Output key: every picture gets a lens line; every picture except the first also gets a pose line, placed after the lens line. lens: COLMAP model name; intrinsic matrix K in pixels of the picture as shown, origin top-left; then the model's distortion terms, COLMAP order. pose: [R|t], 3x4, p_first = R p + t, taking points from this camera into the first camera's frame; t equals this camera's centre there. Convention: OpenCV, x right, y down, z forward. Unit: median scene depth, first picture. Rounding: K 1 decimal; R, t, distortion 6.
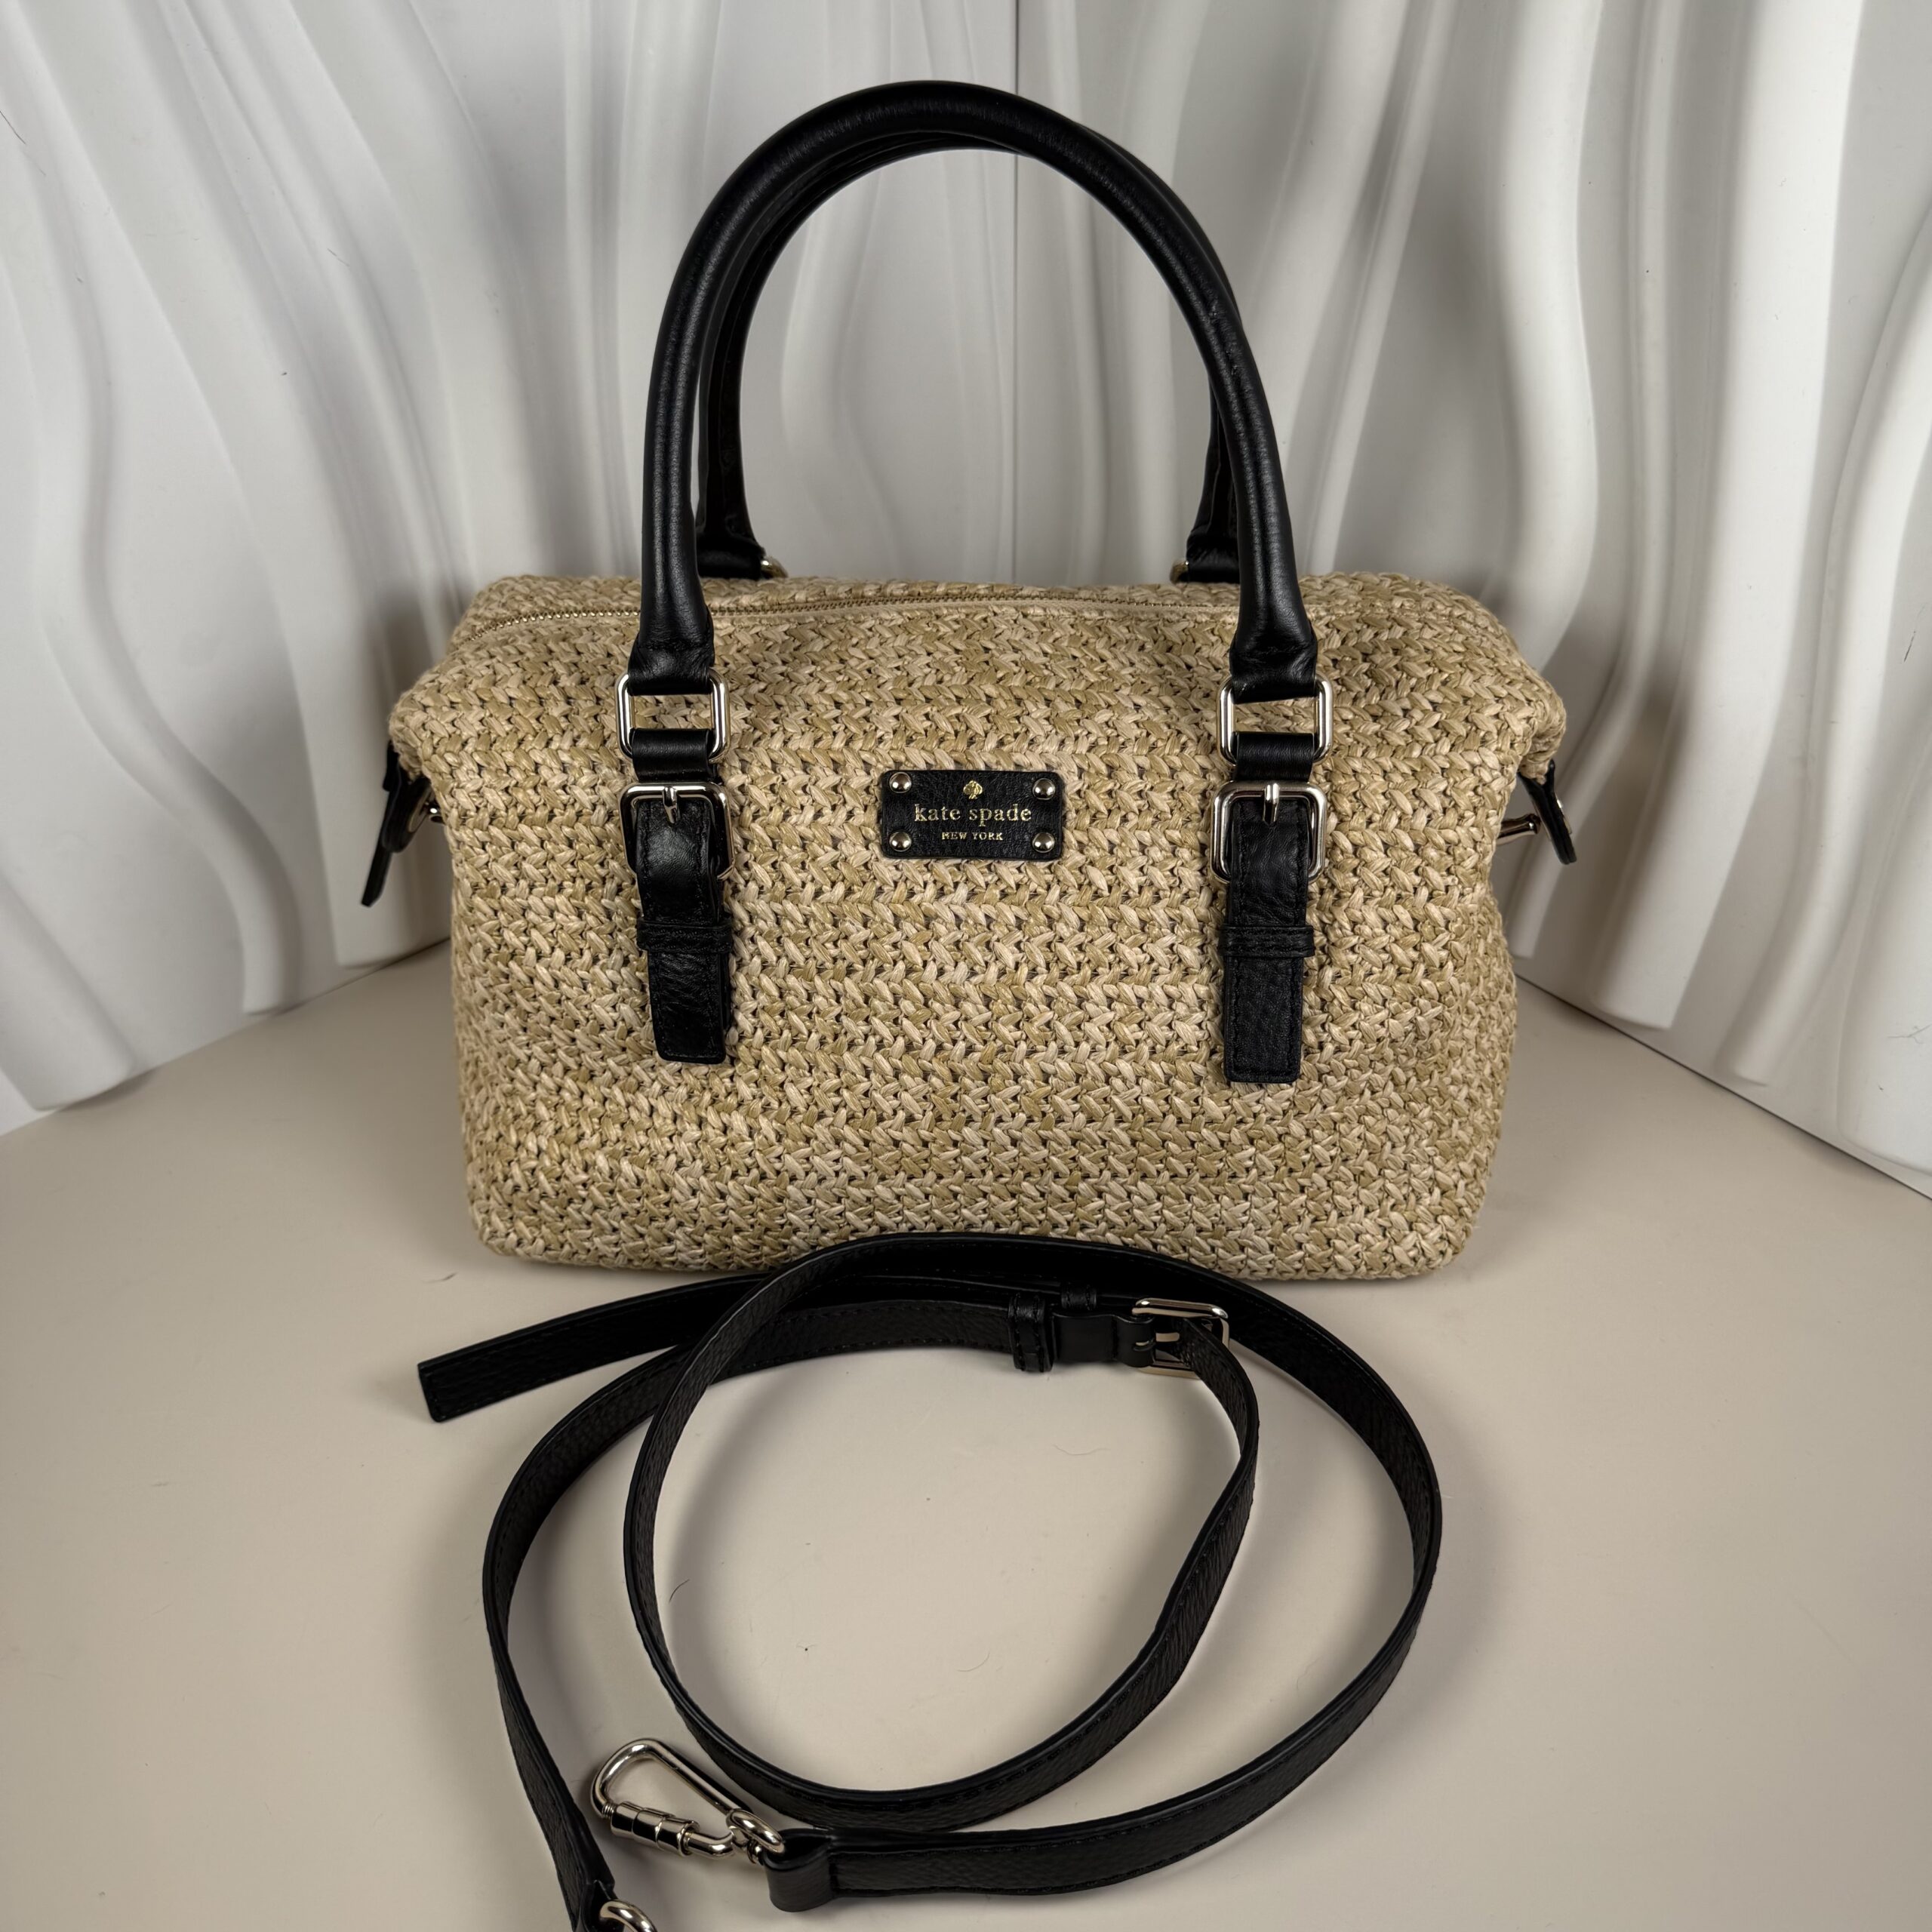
lens RADIAL K [[1616.5, 0, 960.0], [0, 1616.5, 1004.5], [0, 0, 1]] dist [-0.012403, -0.100722]
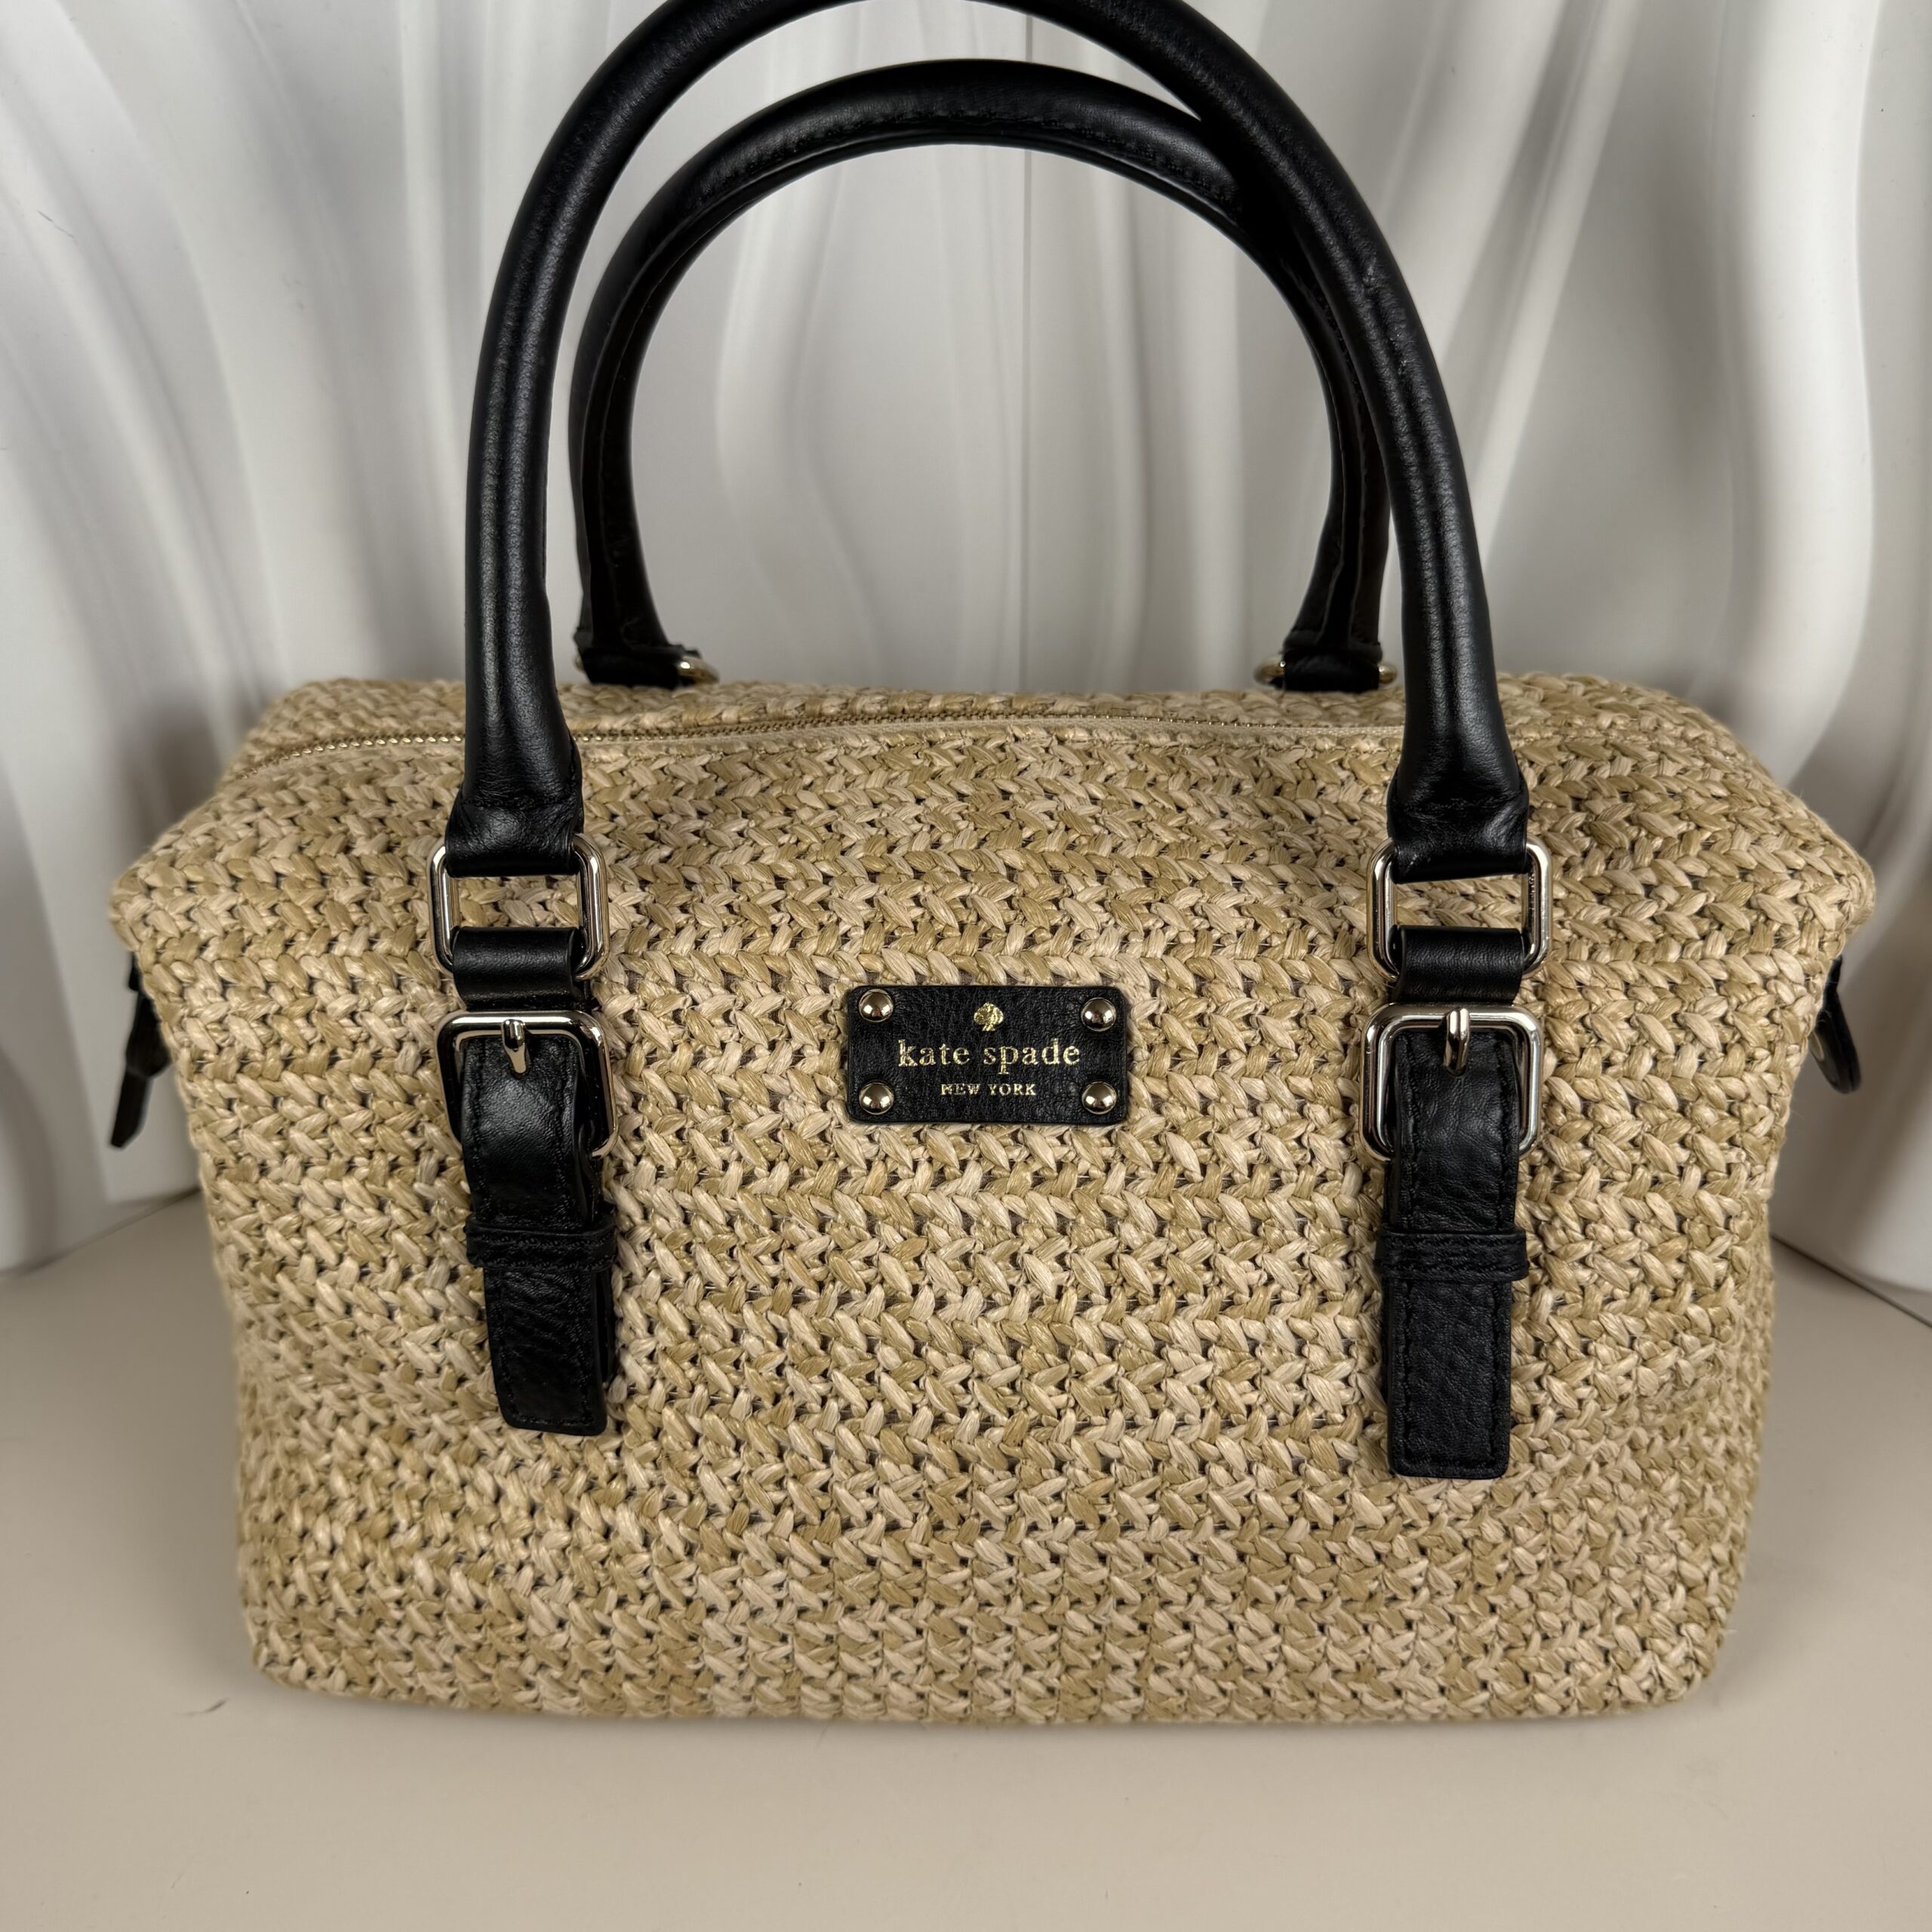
lens RADIAL K [[1616.5, 0, 954.7], [0, 1616.5, 967.5], [0, 0, 1]] dist [-0.012403, -0.100722]
pose [[0.999952, -0.005696, 0.007996, -0.010440], [0.006195, 0.997940, -0.063857, -0.110115], [-0.007615, 0.063903, 0.997927, 0.353487]]
